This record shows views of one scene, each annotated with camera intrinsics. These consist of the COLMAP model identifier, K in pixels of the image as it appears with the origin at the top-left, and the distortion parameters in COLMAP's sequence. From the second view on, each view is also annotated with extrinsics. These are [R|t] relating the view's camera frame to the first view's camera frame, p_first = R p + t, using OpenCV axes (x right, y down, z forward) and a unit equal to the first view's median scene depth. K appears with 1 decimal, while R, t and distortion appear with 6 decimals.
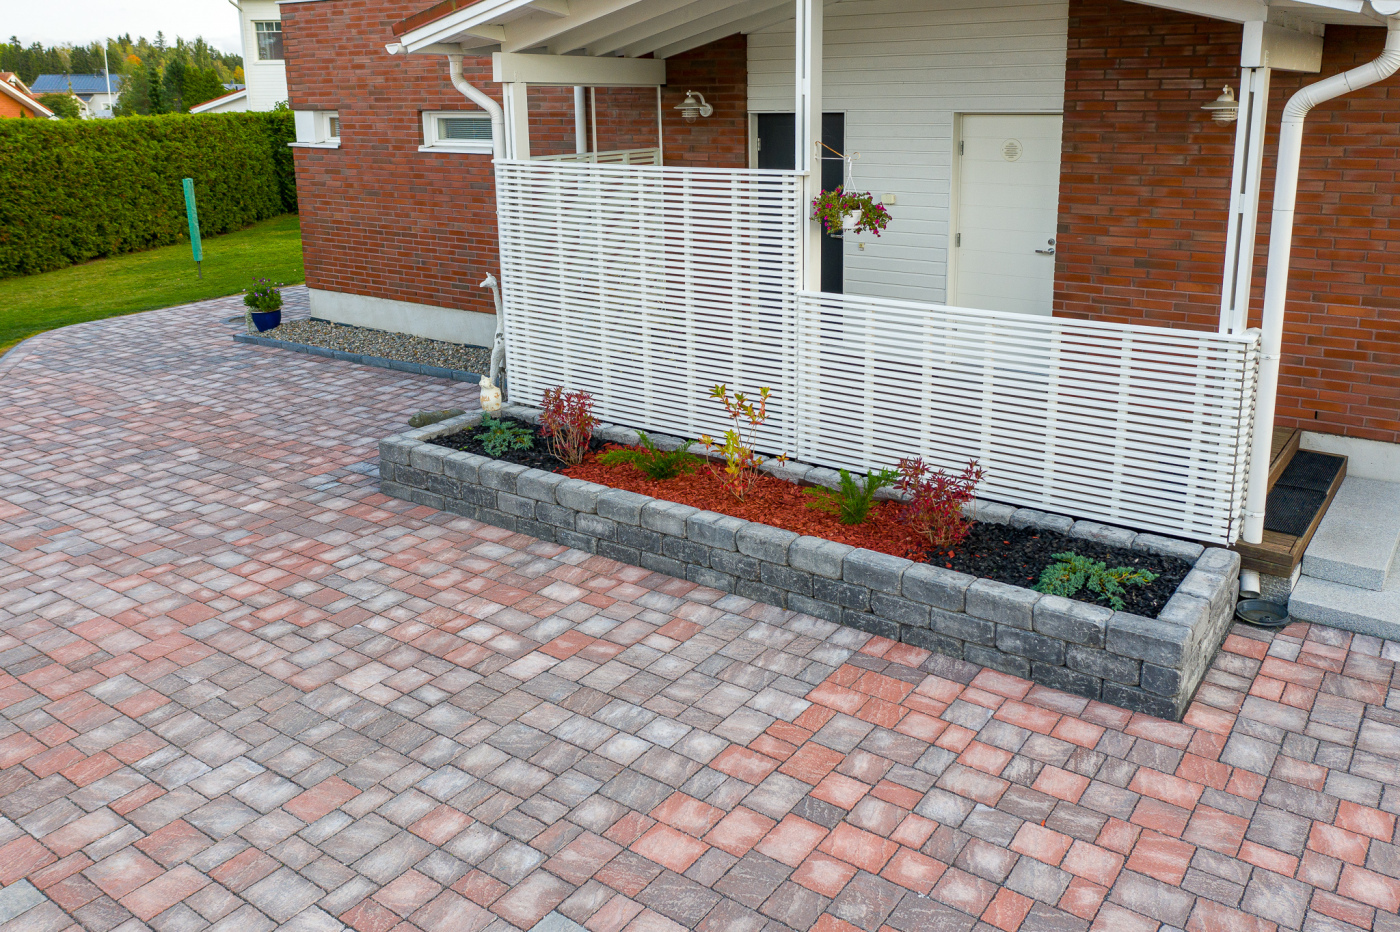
lens RADIAL K [[1143.8, 0, 742.2], [0, 1143.8, 364.6], [0, 0, 1]] dist [-0.014094, 0.004276]
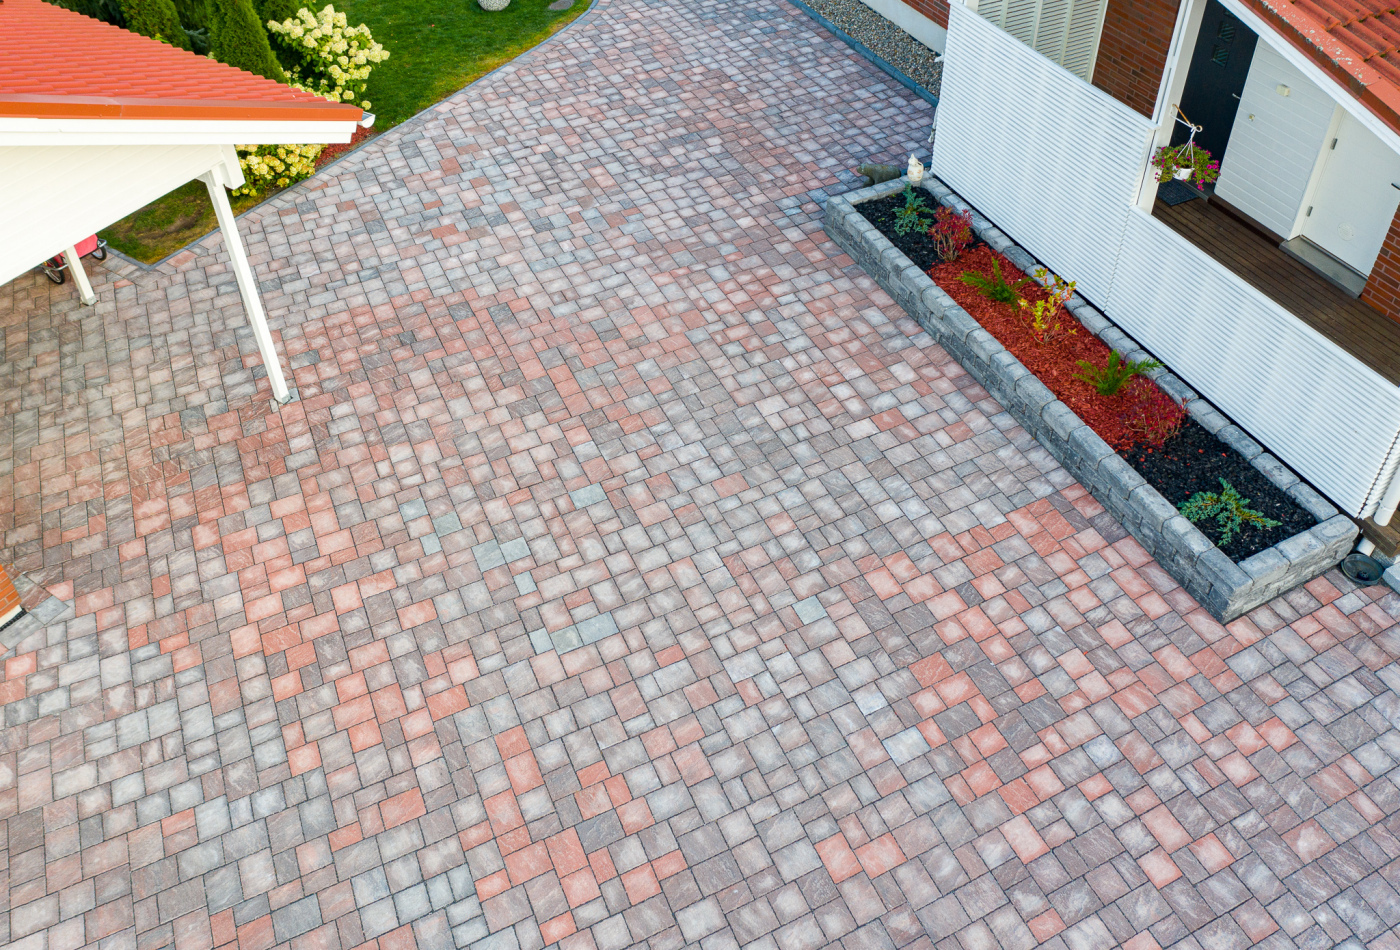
lens RADIAL K [[1173.5, 0, 685.6], [0, 1173.5, 308.5], [0, 0, 1]] dist [-0.025025, 0.022395]
pose [[0.863105, 0.300250, -0.406078, 0.216186], [-0.102072, 0.891194, 0.441990, -0.573402], [0.494602, -0.340035, 0.799841, -0.403787]]
